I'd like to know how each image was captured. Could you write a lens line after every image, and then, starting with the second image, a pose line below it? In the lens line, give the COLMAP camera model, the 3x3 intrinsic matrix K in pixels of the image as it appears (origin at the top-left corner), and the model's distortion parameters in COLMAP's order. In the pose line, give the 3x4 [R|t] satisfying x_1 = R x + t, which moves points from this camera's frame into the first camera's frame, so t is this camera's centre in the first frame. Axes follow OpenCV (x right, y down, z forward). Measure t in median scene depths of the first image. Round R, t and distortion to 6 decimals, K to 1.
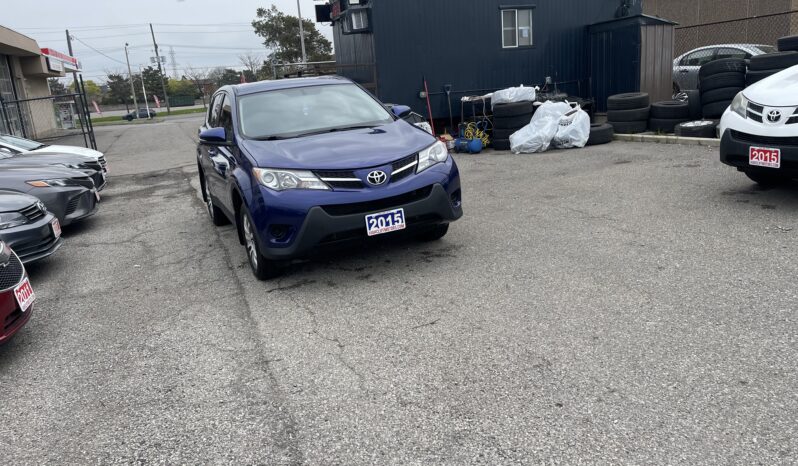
lens RADIAL K [[598.5, 0, 399.5], [0, 598.5, 233.7], [0, 0, 1]] dist [0.054605, -0.053056]
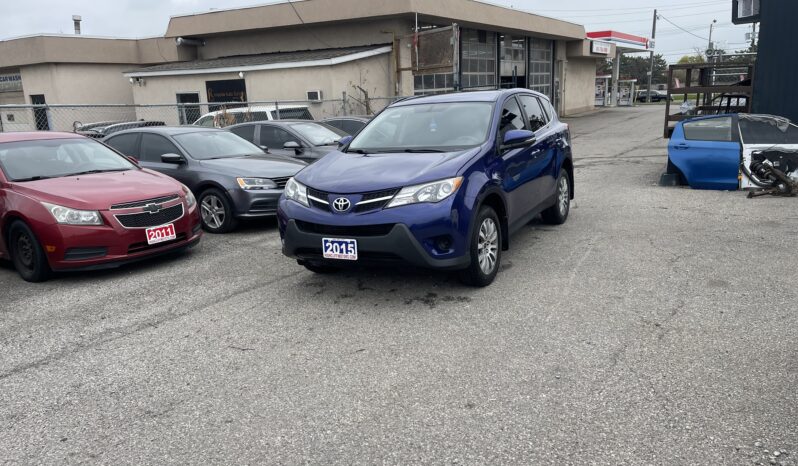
lens RADIAL K [[598.5, 0, 399.7], [0, 598.5, 232.4], [0, 0, 1]] dist [0.054605, -0.053056]
pose [[0.618437, 0.232024, -0.750800, 0.788858], [-0.205415, 0.969930, 0.130542, -0.198506], [0.758512, 0.073494, 0.647501, 0.414207]]
